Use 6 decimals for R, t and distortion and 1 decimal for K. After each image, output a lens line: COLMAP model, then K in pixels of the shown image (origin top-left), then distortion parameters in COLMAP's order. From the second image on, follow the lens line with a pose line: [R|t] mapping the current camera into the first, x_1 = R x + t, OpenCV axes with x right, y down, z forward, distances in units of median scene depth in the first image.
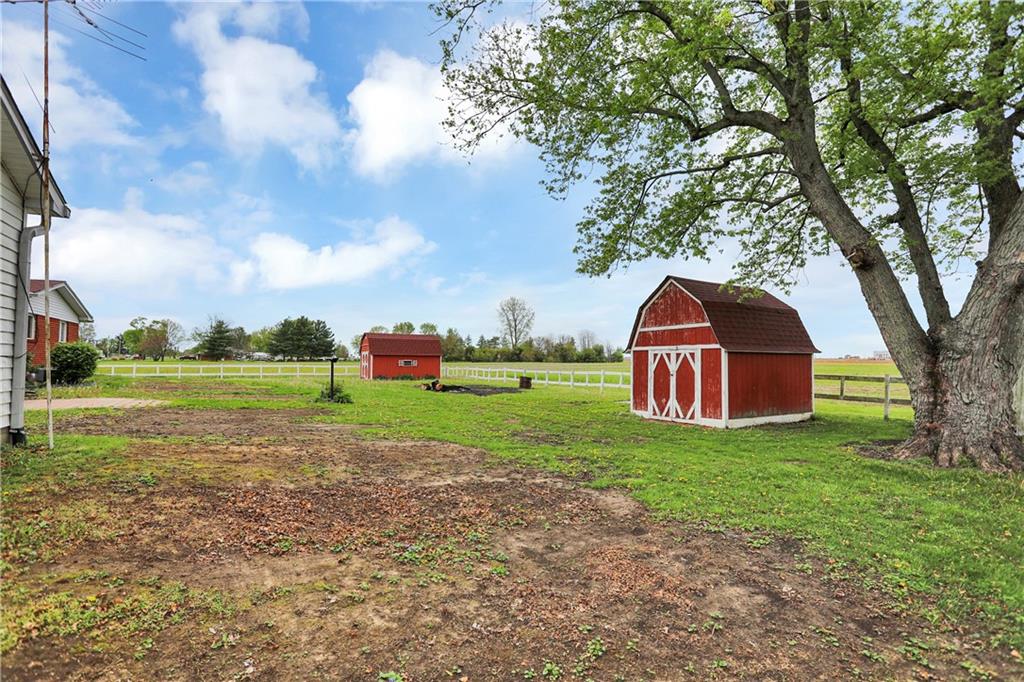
lens RADIAL K [[508.9, 0, 505.9], [0, 508.9, 336.8], [0, 0, 1]] dist [-0.000931, -0.000137]
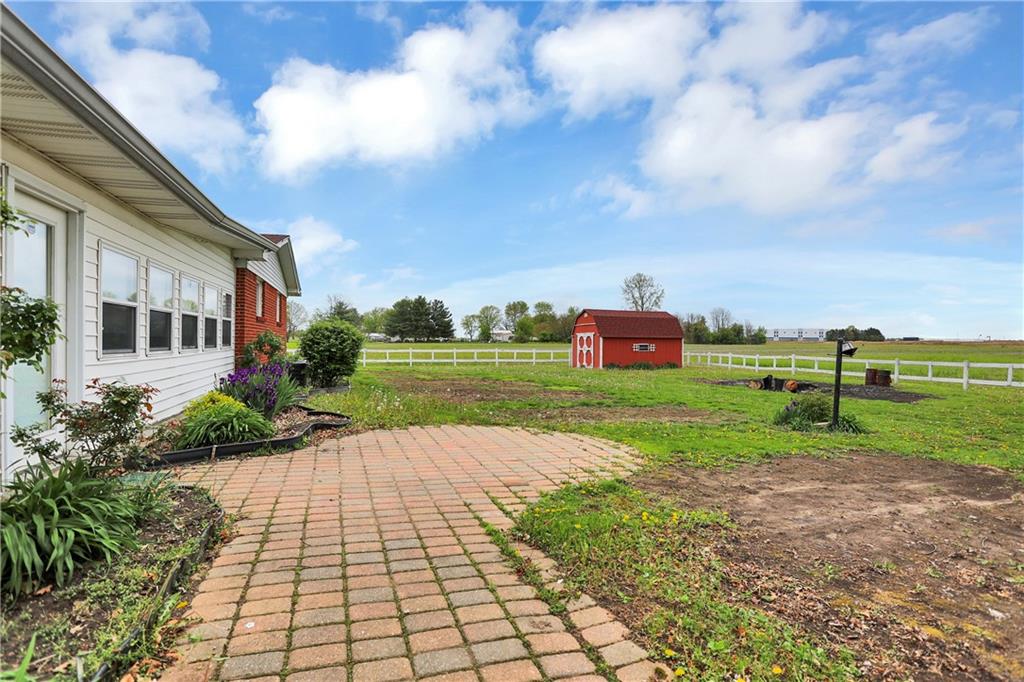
lens RADIAL K [[508.9, 0, 520.2], [0, 508.9, 343.9], [0, 0, 1]] dist [-0.000931, -0.000137]
pose [[0.990862, 0.001174, -0.134875, -0.631748], [0.005967, 0.998602, 0.052528, 0.008511], [0.134748, -0.052852, 0.989469, 0.469159]]
